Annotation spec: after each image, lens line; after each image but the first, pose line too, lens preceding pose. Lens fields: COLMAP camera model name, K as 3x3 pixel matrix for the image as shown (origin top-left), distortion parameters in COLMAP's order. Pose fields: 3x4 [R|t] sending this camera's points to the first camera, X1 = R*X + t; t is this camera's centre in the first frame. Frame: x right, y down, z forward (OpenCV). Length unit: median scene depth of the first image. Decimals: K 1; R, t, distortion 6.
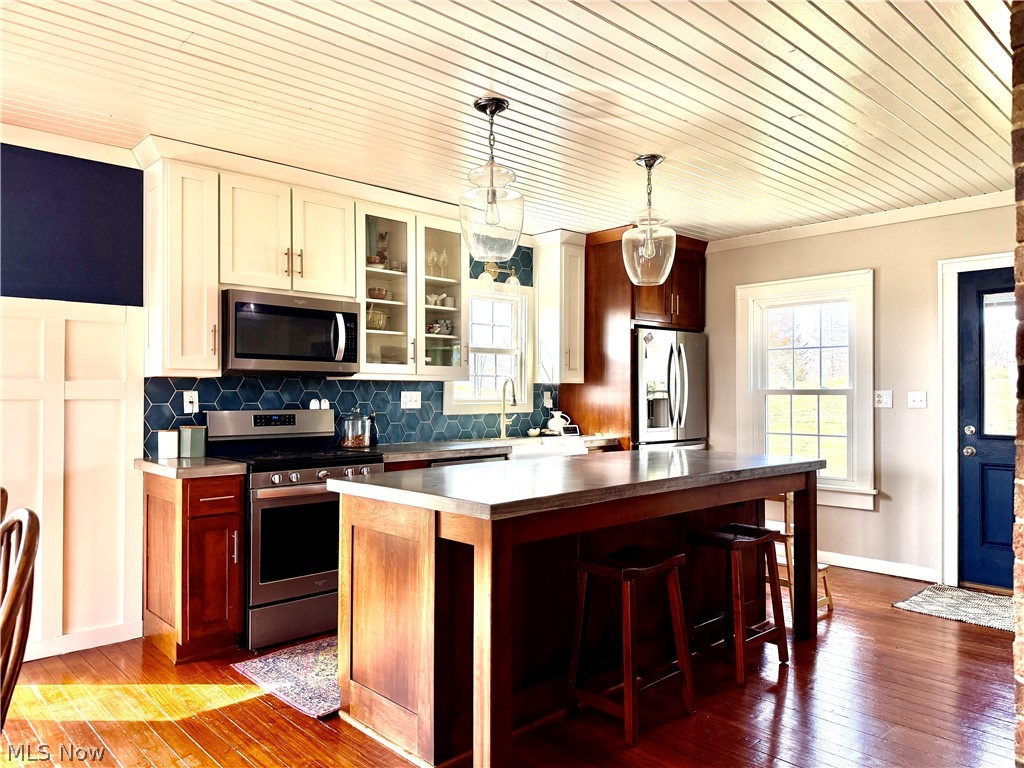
lens RADIAL K [[721.4, 0, 512.4], [0, 721.4, 383.9], [0, 0, 1]] dist [0.057105, -0.028934]
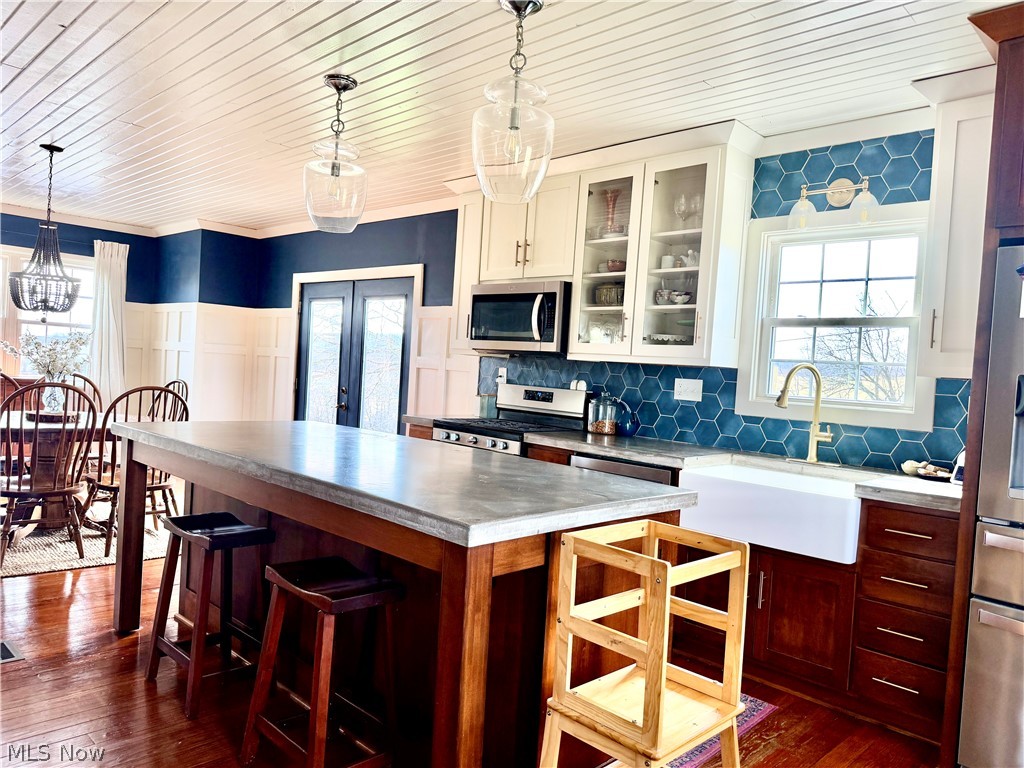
lens RADIAL K [[721.4, 0, 507.7], [0, 721.4, 377.2], [0, 0, 1]] dist [0.057105, -0.028934]
pose [[0.023255, 0.011557, -0.999663, 0.677757], [-0.050288, 0.998681, 0.010376, 0.010552], [0.998464, 0.050030, 0.023806, 0.813071]]
